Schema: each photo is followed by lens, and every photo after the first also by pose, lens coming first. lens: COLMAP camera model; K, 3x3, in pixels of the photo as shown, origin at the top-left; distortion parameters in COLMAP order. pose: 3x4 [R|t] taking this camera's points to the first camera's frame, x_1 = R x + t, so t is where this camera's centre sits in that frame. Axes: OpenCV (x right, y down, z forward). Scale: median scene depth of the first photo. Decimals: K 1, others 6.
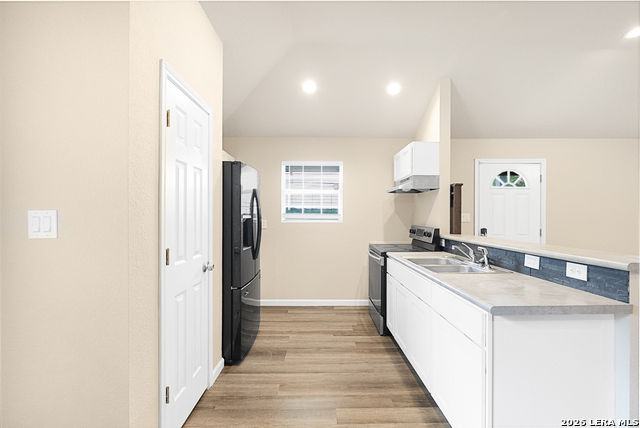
lens RADIAL K [[294.7, 0, 321.2], [0, 294.7, 215.8], [0, 0, 1]] dist [0.001648, 0.000523]
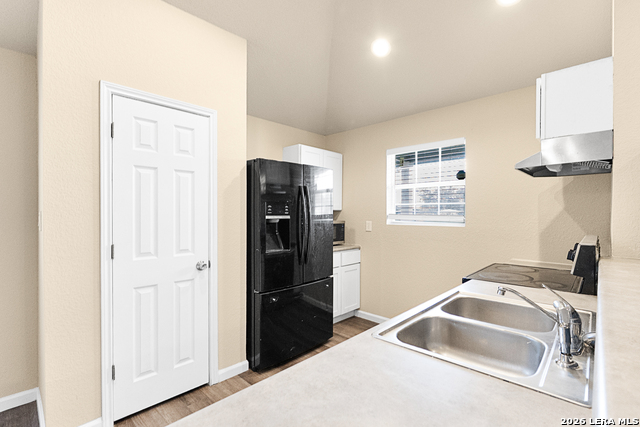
lens RADIAL K [[294.7, 0, 320.9], [0, 294.7, 214.9], [0, 0, 1]] dist [0.001648, 0.000523]
pose [[0.721219, -0.005535, -0.692685, 0.306596], [-0.001043, 0.999958, -0.009077, 0.001028], [0.692707, 0.007269, 0.721183, 0.260707]]
